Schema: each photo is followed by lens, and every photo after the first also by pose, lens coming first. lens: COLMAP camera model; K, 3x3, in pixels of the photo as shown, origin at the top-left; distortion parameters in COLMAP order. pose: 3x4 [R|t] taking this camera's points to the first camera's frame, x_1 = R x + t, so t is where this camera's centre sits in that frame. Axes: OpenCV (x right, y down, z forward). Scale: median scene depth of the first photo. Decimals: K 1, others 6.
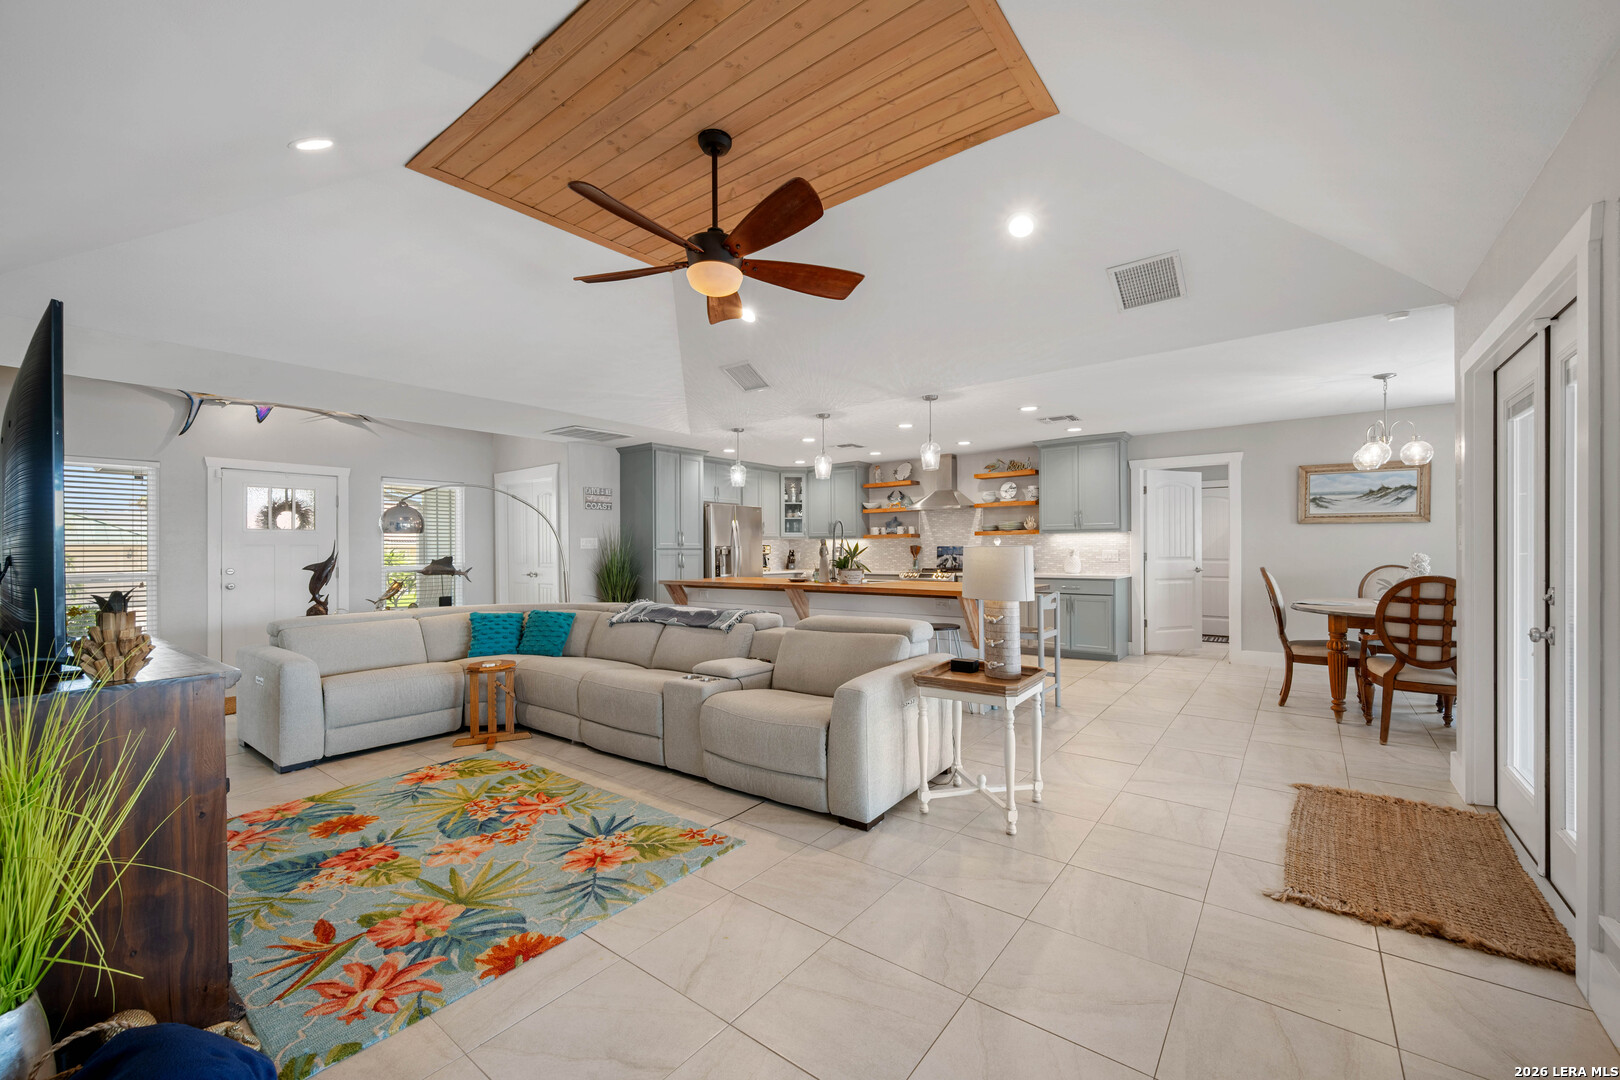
lens RADIAL K [[640.1, 0, 817.6], [0, 640.1, 547.5], [0, 0, 1]] dist [-0.000397, 0.000081]
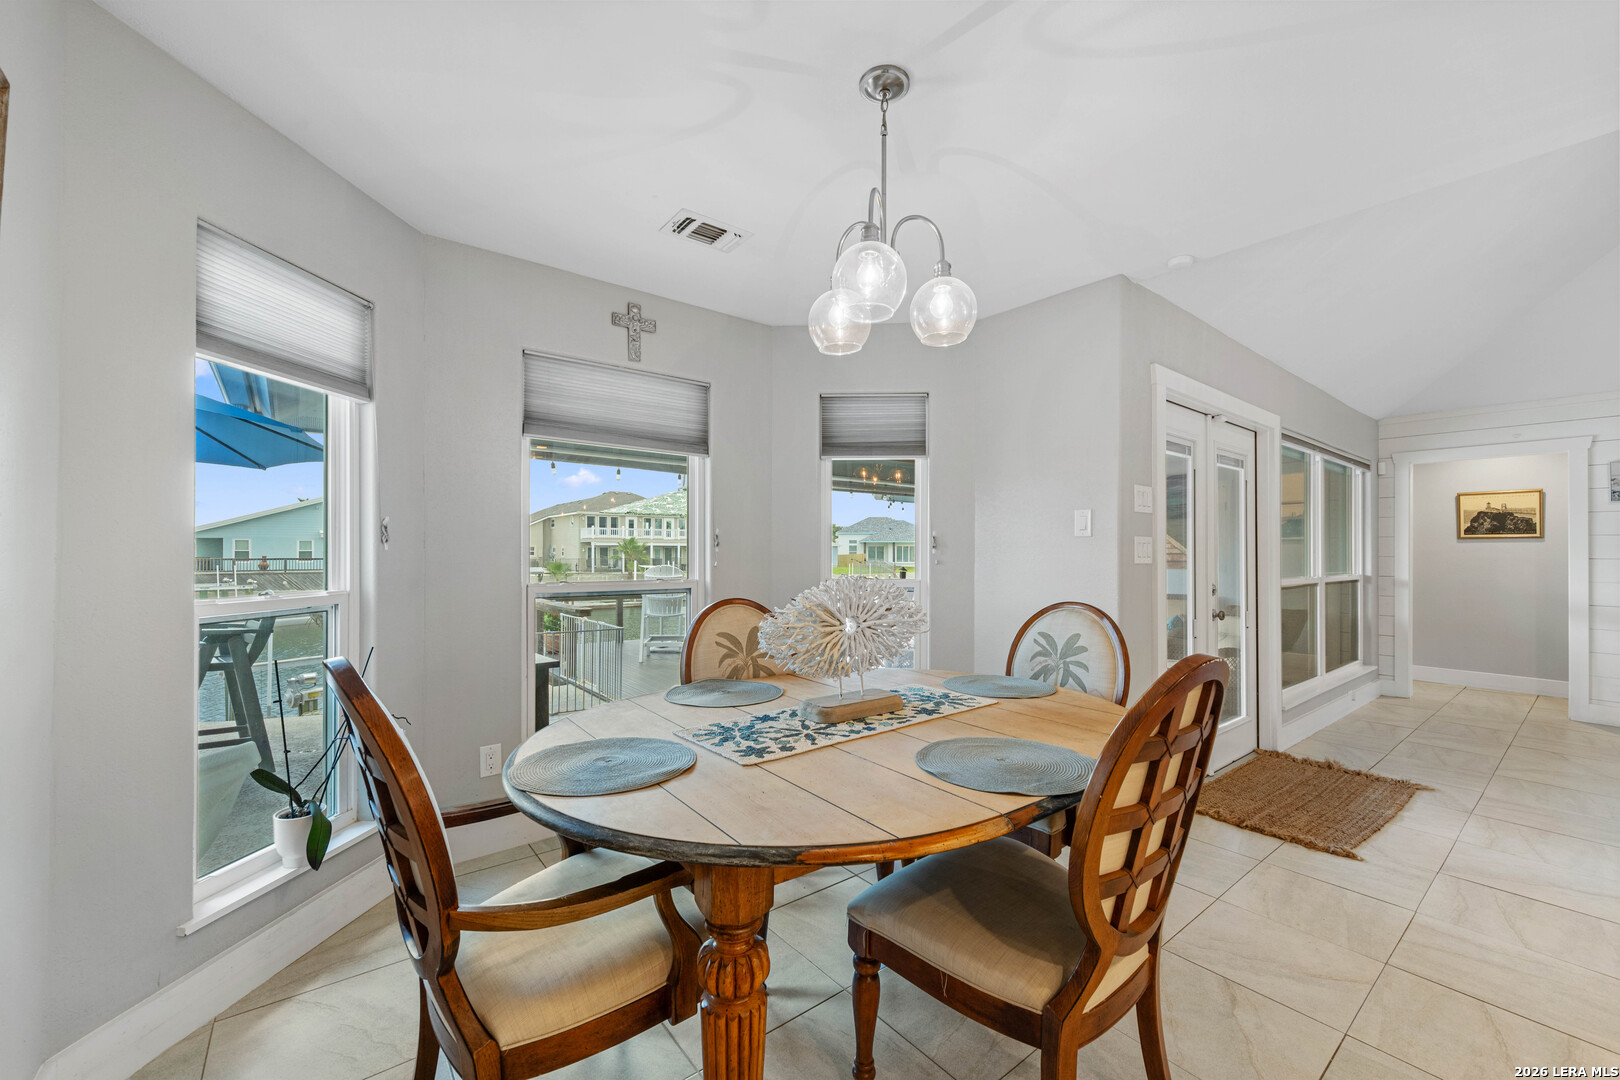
lens RADIAL K [[640.1, 0, 817.6], [0, 640.1, 547.5], [0, 0, 1]] dist [-0.000397, 0.000081]
pose [[-0.970996, 0.001250, 0.239092, 0.721194], [-0.000469, 0.999974, -0.007132, -0.006897], [-0.239095, -0.007037, -0.970971, 1.162362]]
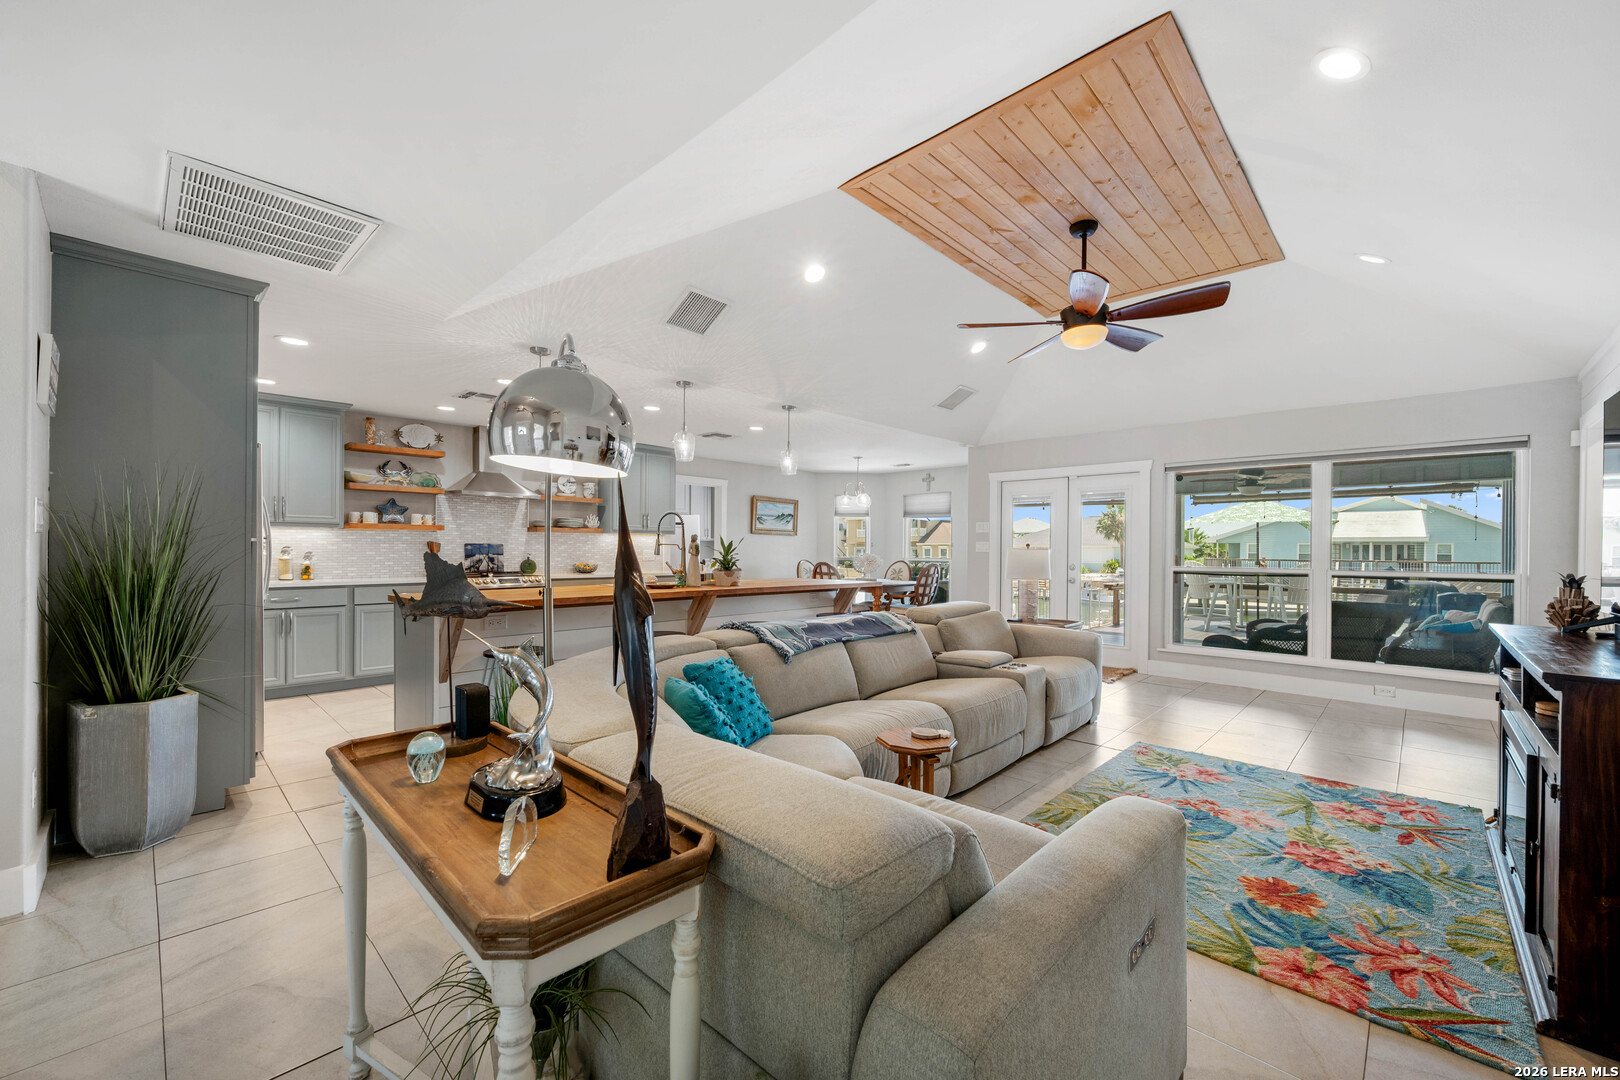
lens RADIAL K [[643.2, 0, 812.8], [0, 643.2, 552.5], [0, 0, 1]] dist [-0.000759, 0.000030]
pose [[0.106599, 0.004000, 0.994294, -0.847905], [-0.009951, 0.999946, -0.002956, 0.011568], [-0.994252, -0.009579, 0.106633, 0.795187]]
